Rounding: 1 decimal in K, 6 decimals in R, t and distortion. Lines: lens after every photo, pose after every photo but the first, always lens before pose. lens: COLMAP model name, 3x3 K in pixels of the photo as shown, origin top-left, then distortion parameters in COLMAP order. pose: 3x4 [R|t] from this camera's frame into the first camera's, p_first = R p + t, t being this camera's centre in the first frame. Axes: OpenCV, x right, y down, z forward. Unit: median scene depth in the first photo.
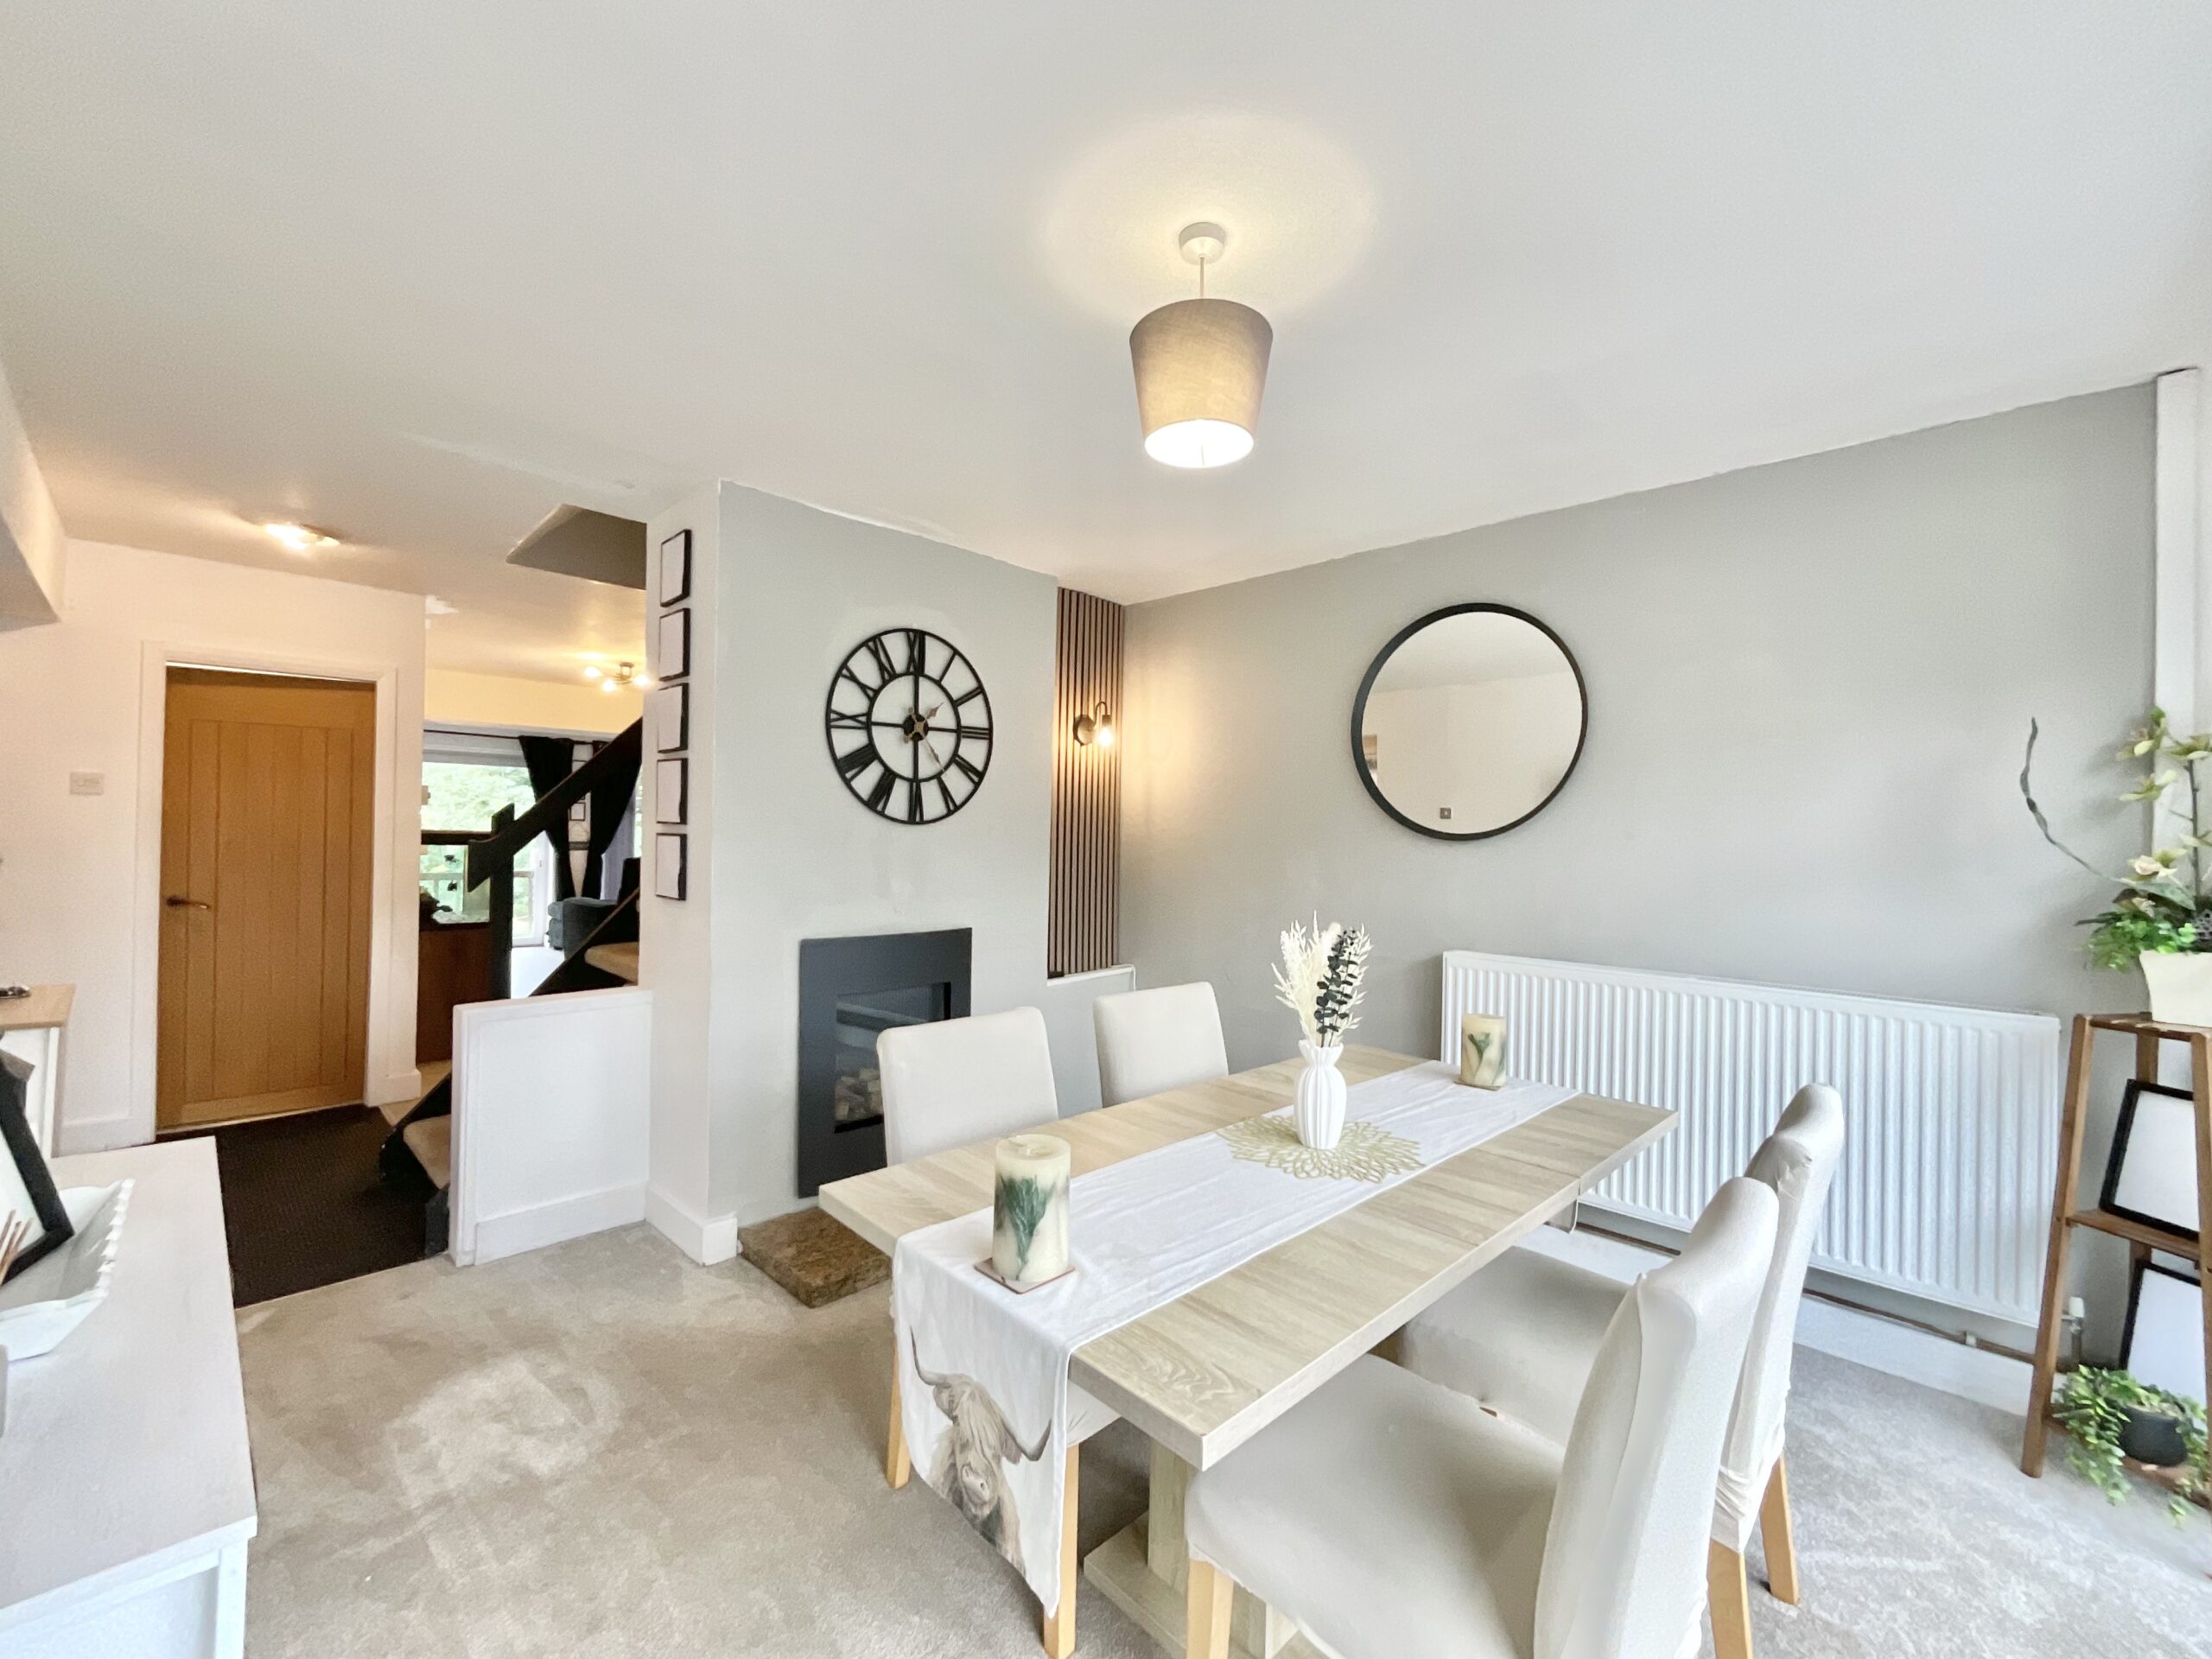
lens RADIAL K [[886.0, 0, 1106.0], [0, 886.0, 829.5], [0, 0, 1]] dist [0.002198, 0.000259]
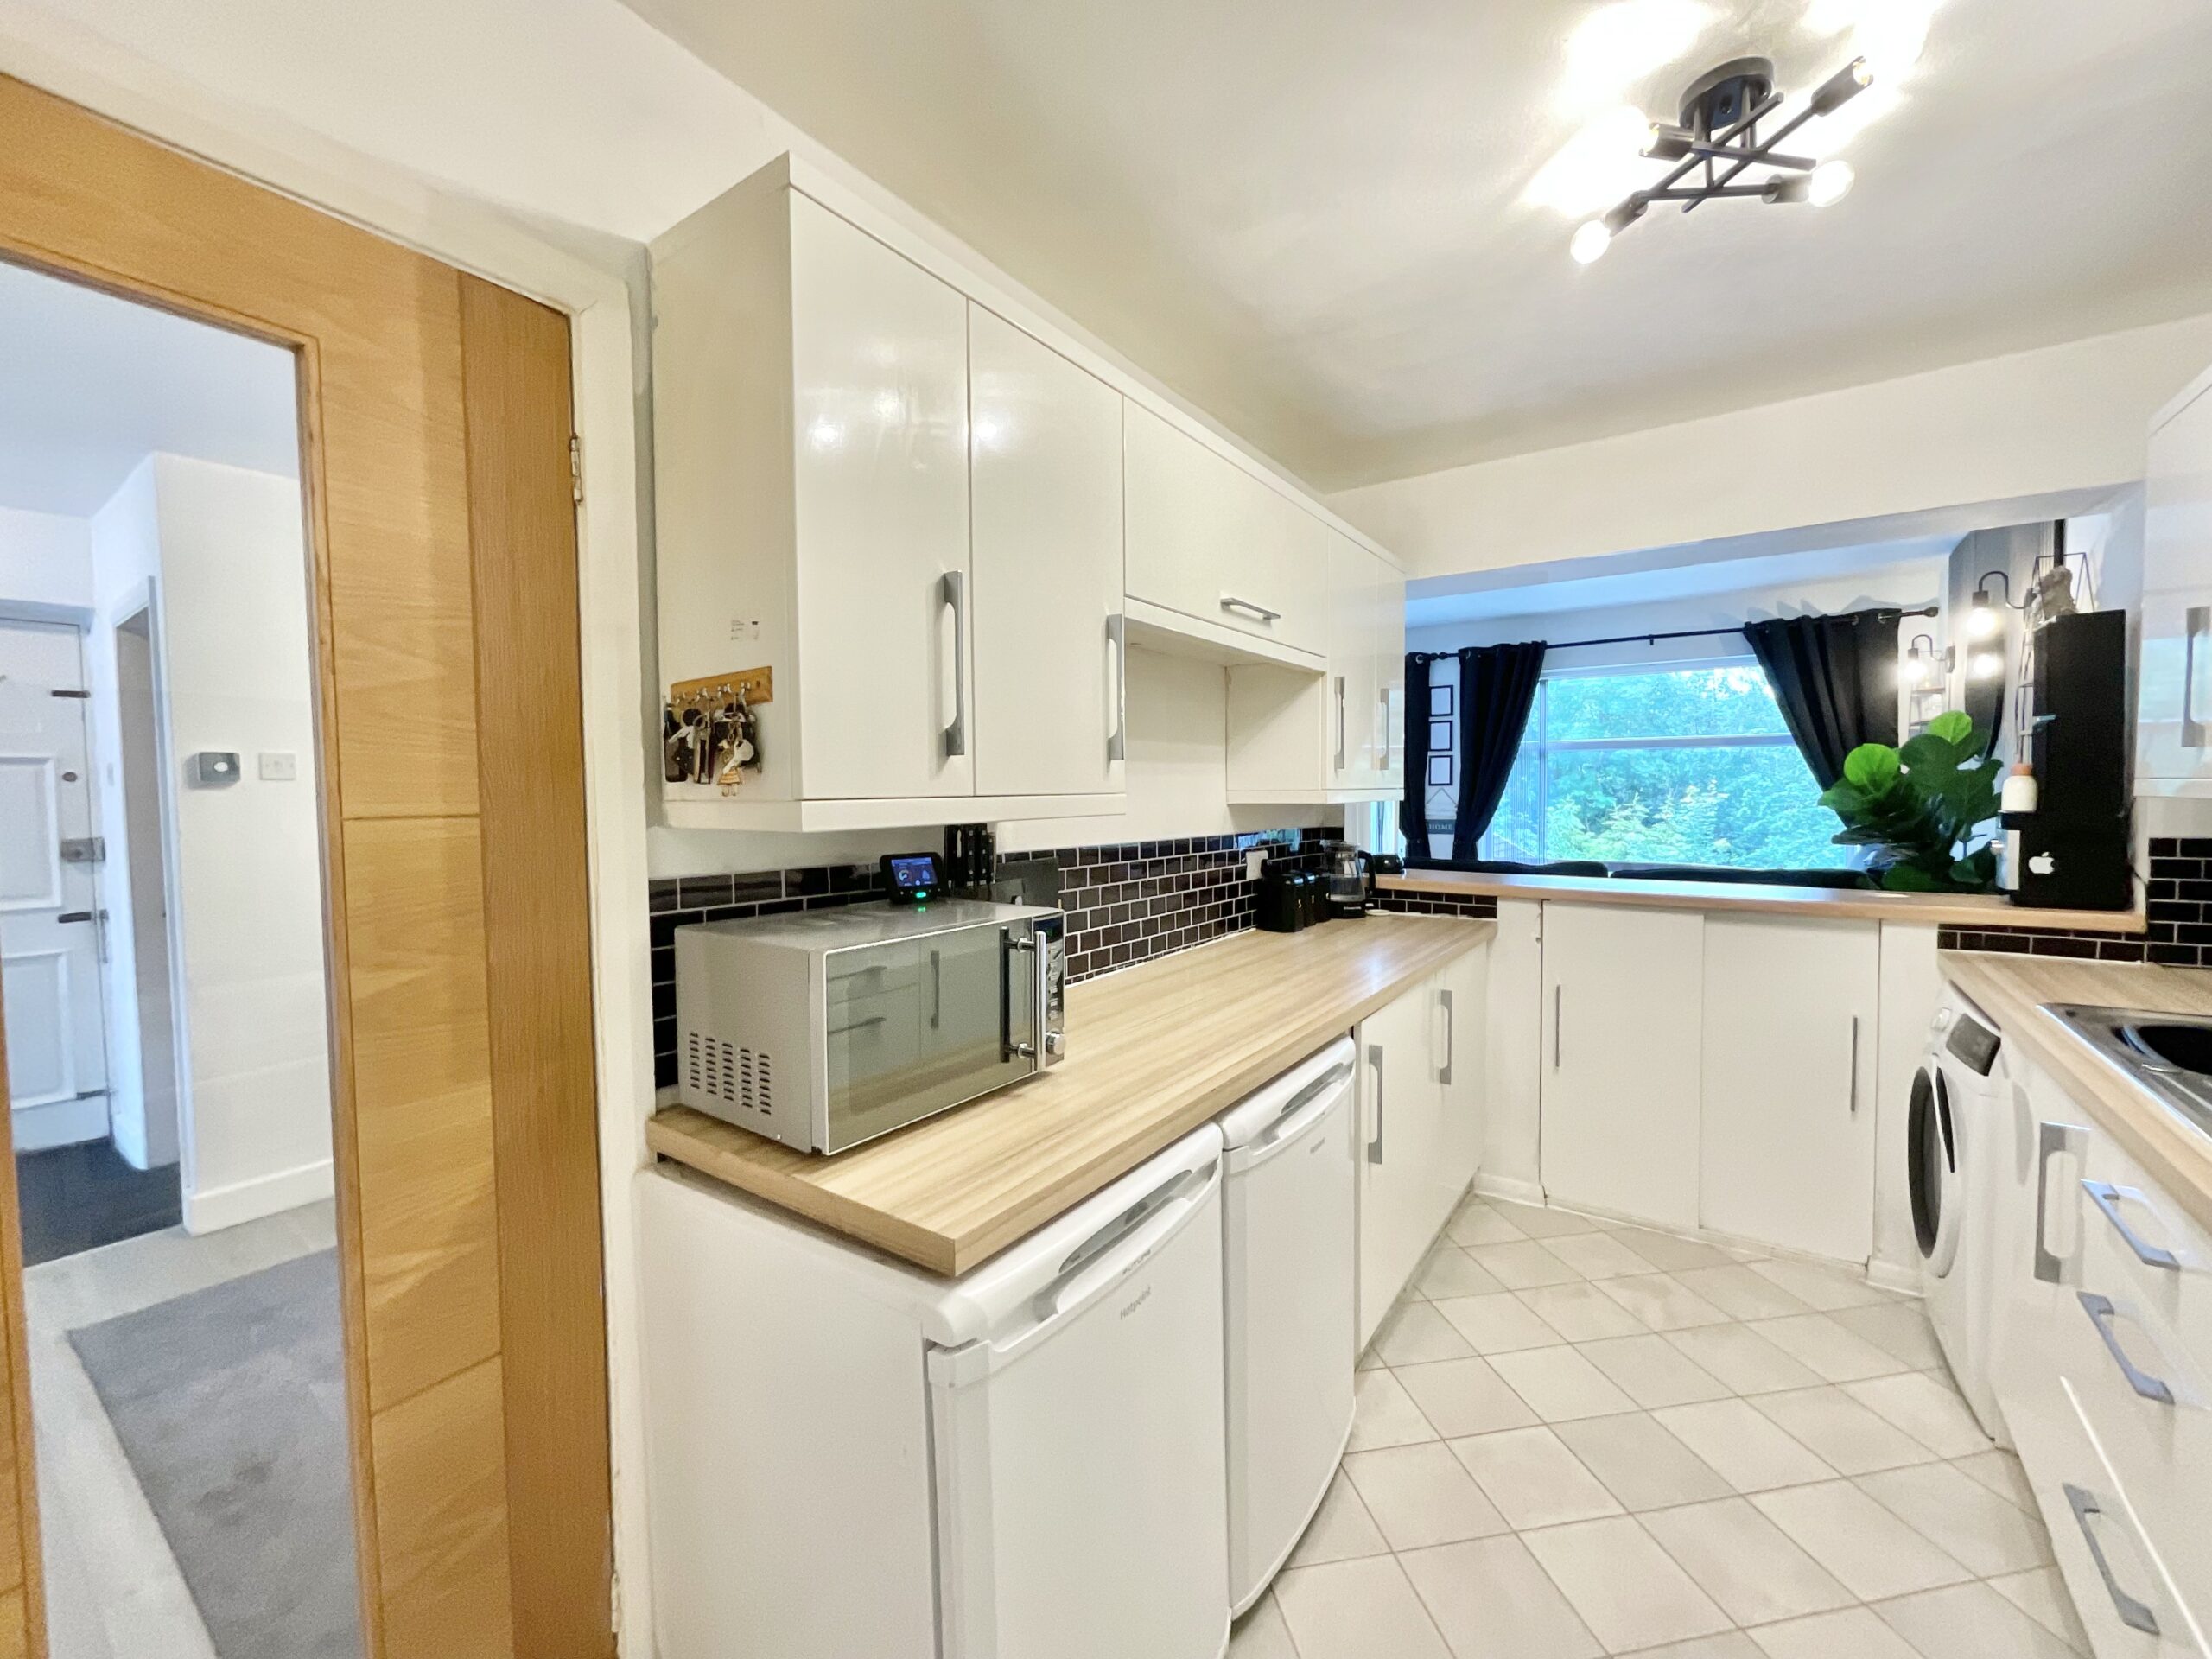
lens RADIAL K [[897.2, 0, 1103.4], [0, 897.2, 825.0], [0, 0, 1]] dist [-0.000037, 0.000176]
pose [[0.134969, 0.018003, -0.990686, -0.020879], [0.017570, 0.999634, 0.020559, 0.002428], [0.990694, -0.020182, 0.134603, 1.662301]]
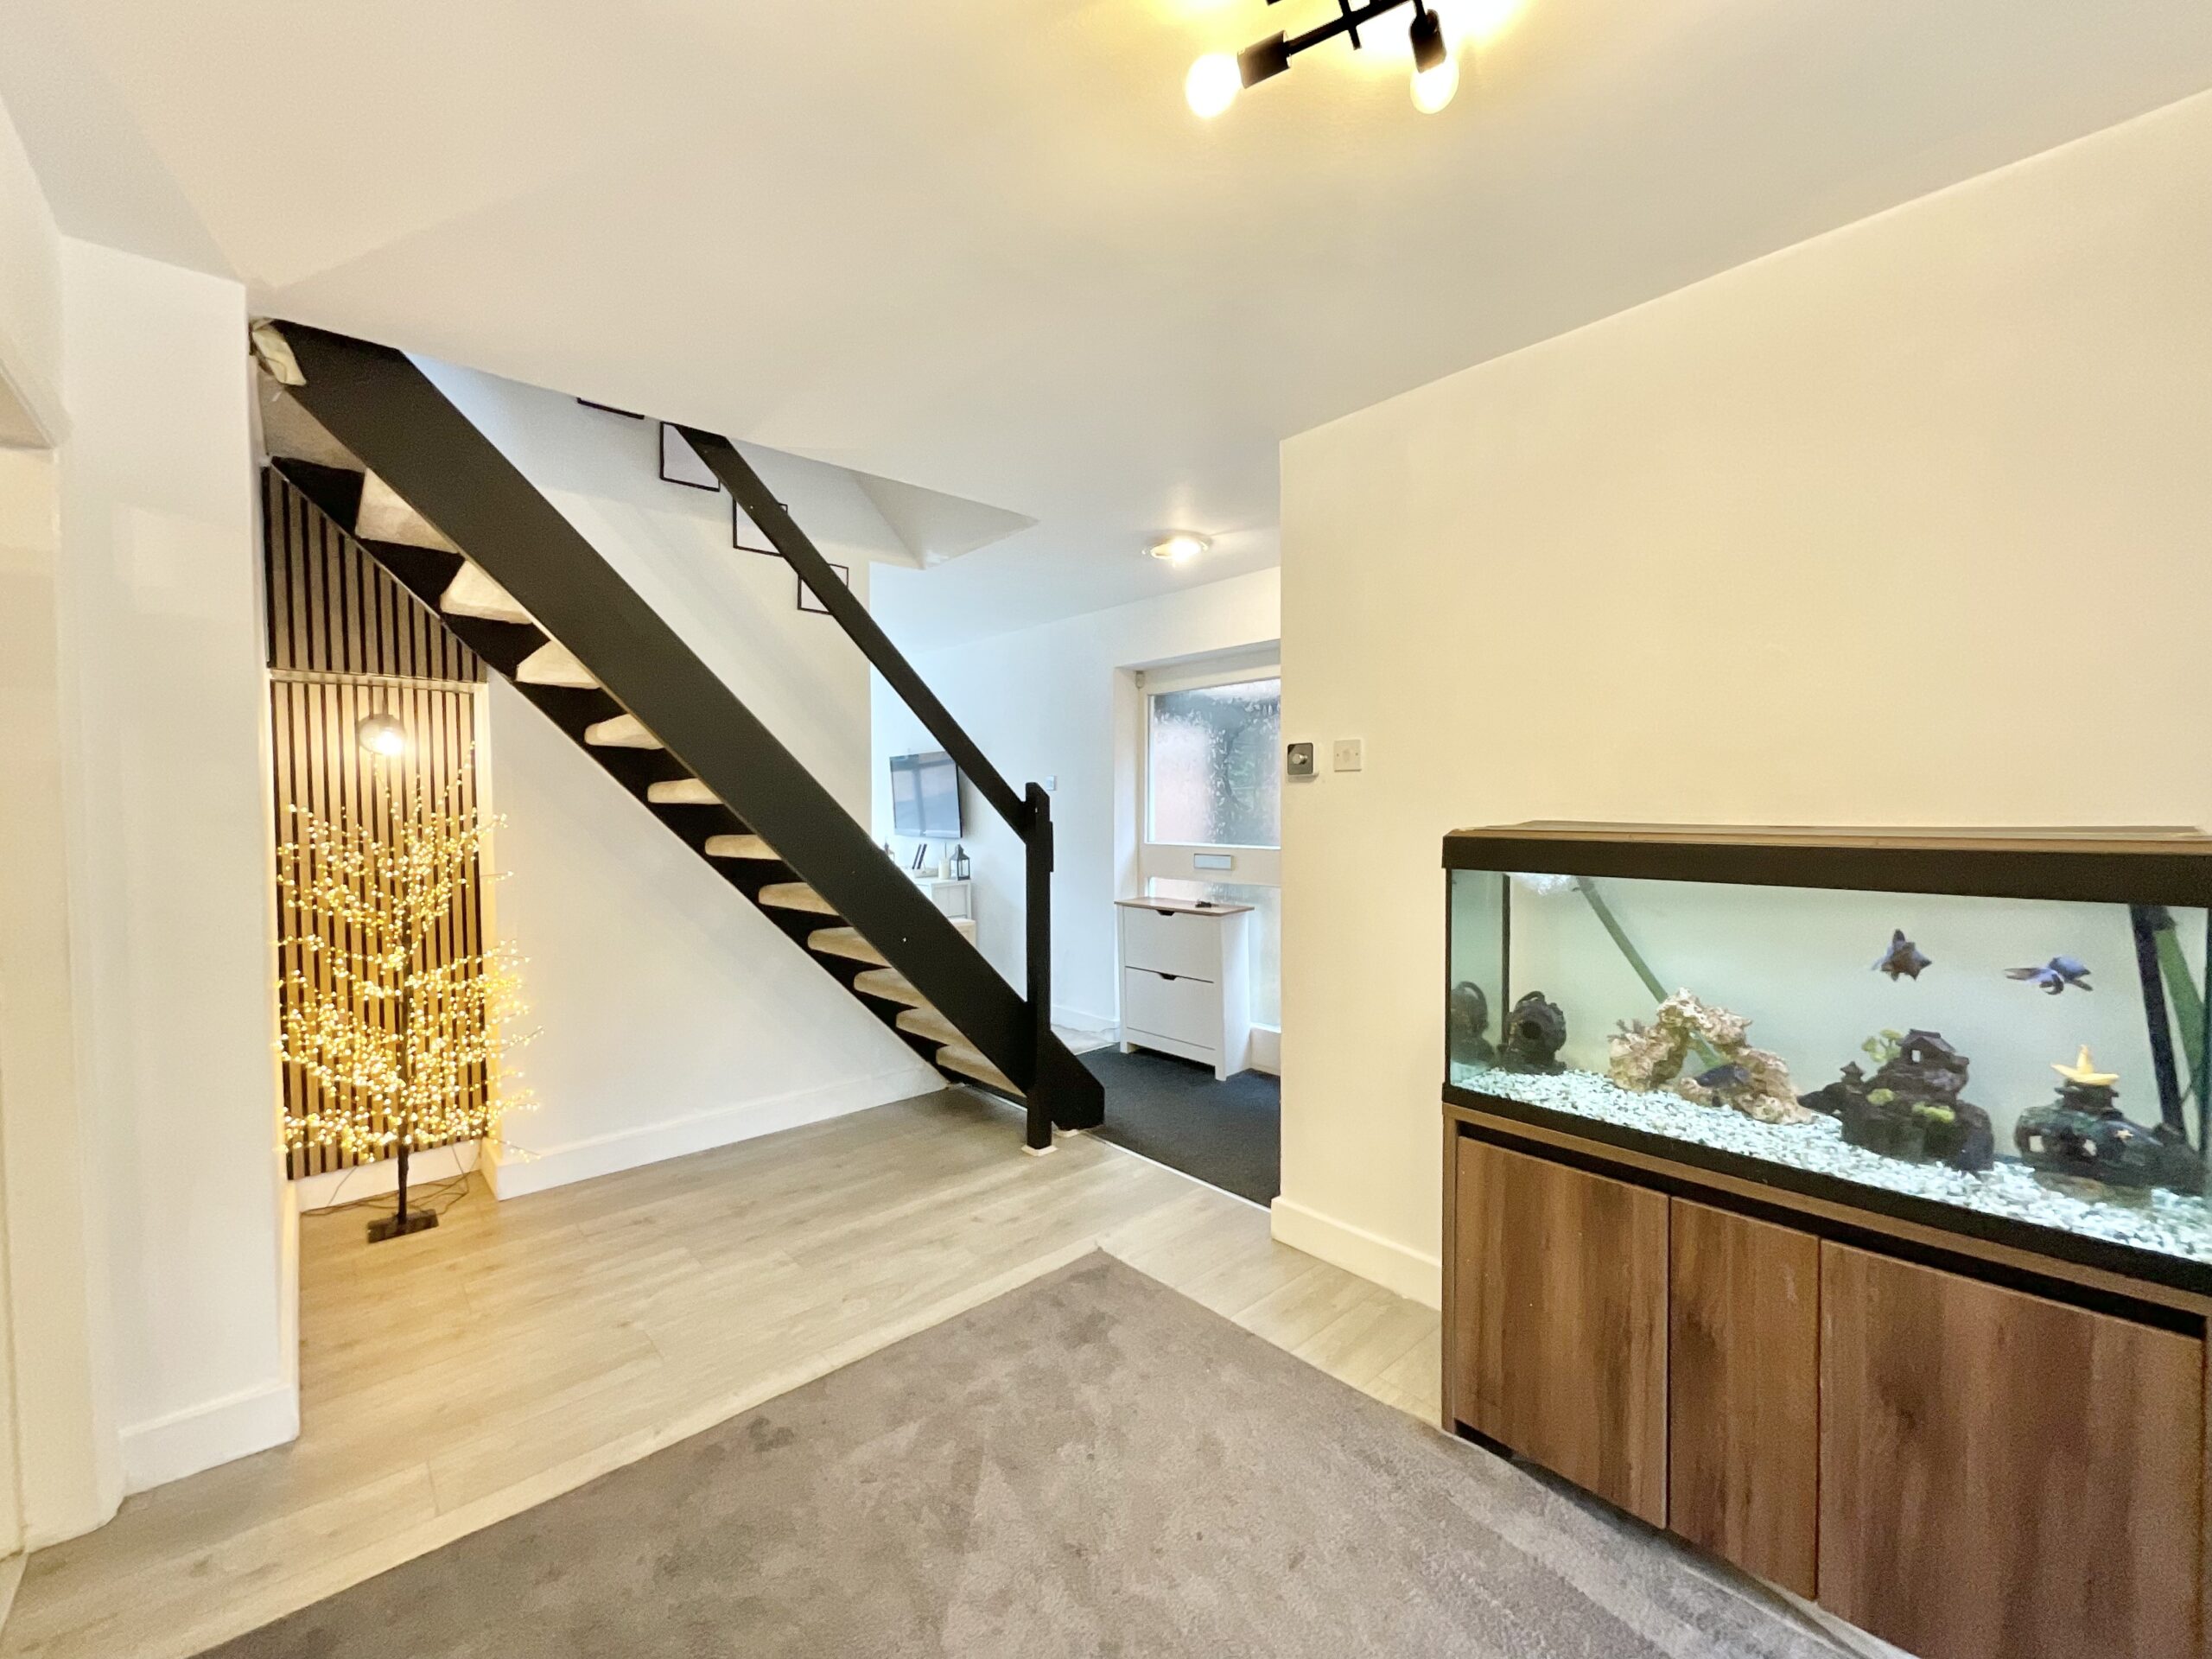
lens RADIAL K [[897.2, 0, 1103.4], [0, 897.2, 825.0], [0, 0, 1]] dist [-0.000037, 0.000176]
pose [[-0.996247, -0.018015, 0.084664, -0.734546], [-0.016049, 0.999587, 0.023842, -0.005764], [-0.085058, 0.022393, -0.996124, 1.738565]]
